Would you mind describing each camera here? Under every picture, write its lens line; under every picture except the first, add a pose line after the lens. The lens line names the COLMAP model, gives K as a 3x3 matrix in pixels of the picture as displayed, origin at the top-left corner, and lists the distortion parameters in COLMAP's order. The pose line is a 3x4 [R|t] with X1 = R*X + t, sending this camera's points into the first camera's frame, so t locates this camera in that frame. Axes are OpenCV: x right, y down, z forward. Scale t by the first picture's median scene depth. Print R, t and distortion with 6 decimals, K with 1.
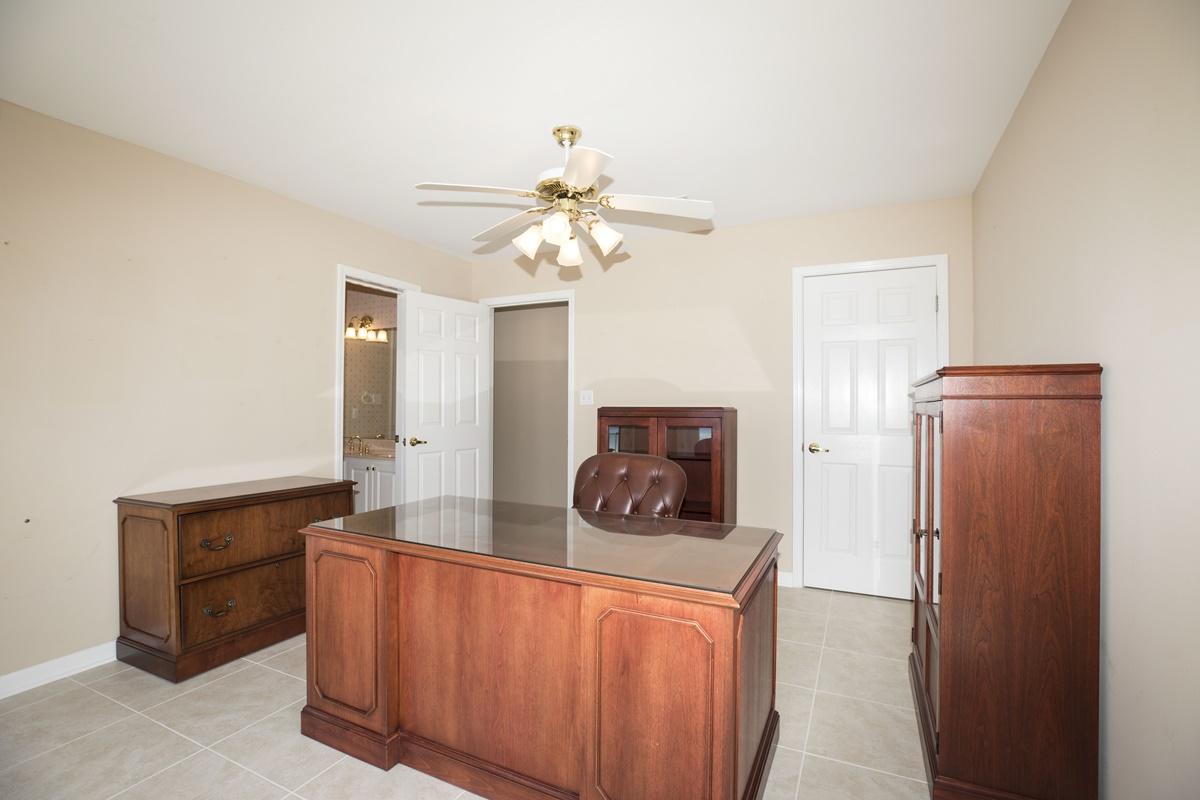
lens RADIAL K [[551.7, 0, 595.9], [0, 551.7, 399.8], [0, 0, 1]] dist [-0.012623, 0.000413]
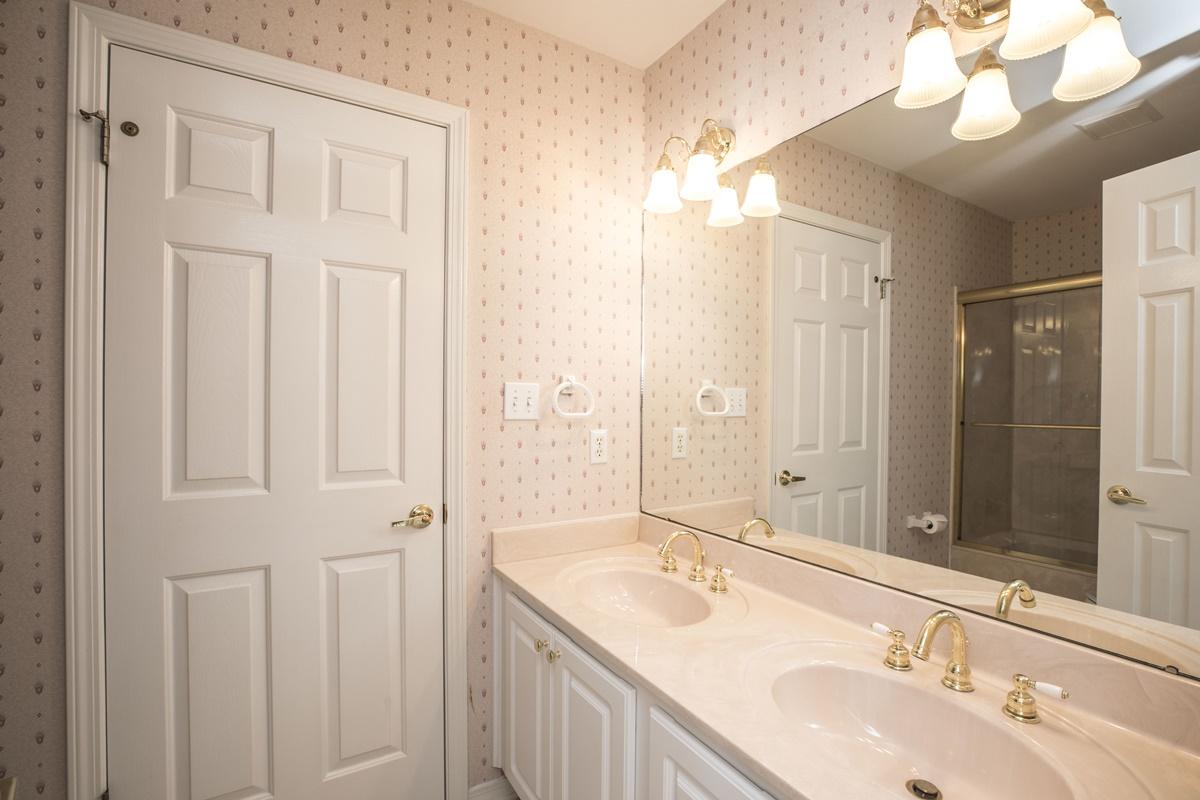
lens RADIAL K [[551.7, 0, 602.7], [0, 551.7, 404.0], [0, 0, 1]] dist [-0.012623, 0.000413]
pose [[0.832880, 0.006125, -0.553420, -0.290098], [-0.005274, 0.999981, 0.003129, -0.001045], [0.553429, 0.000313, 0.832896, 0.695851]]
